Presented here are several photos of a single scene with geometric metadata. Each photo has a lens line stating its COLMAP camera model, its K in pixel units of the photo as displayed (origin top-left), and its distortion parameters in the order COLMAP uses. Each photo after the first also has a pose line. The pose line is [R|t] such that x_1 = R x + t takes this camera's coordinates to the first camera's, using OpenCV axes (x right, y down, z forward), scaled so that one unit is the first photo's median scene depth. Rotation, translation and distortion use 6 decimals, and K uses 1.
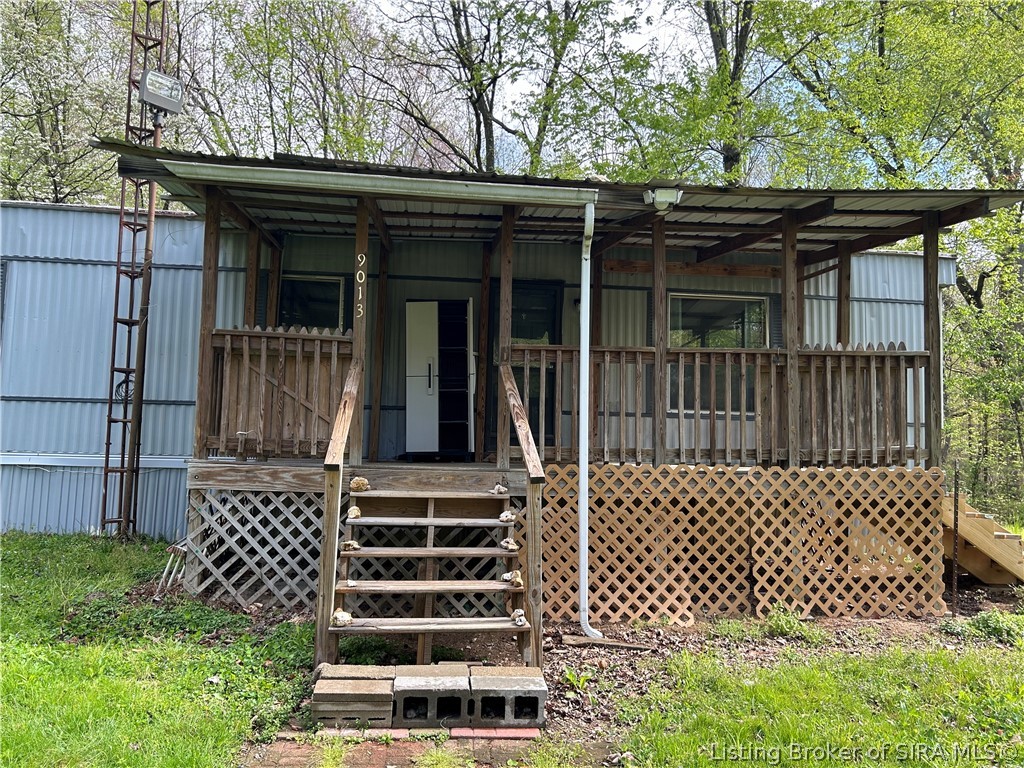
lens RADIAL K [[772.0, 0, 506.2], [0, 772.0, 381.3], [0, 0, 1]] dist [0.080364, -0.011243]
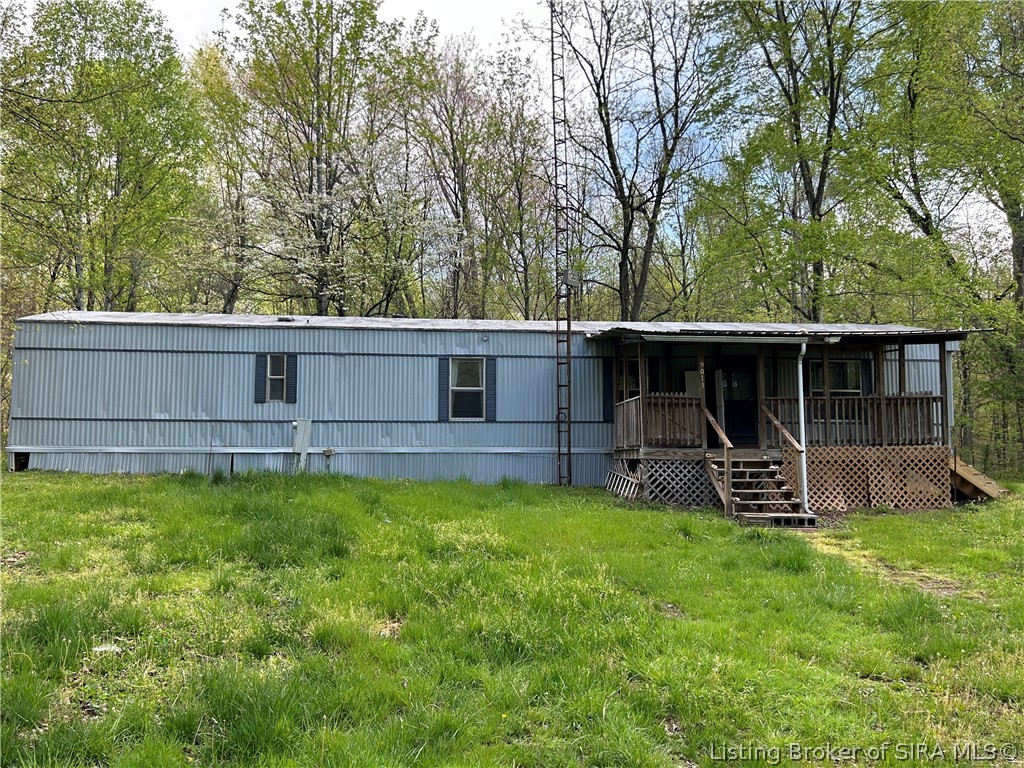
lens RADIAL K [[772.0, 0, 517.3], [0, 772.0, 385.3], [0, 0, 1]] dist [0.080364, -0.011243]
pose [[0.999517, -0.025094, -0.018358, -0.707504], [0.025298, 0.999620, 0.010984, -0.130530], [0.018076, -0.011444, 0.999771, -1.416613]]
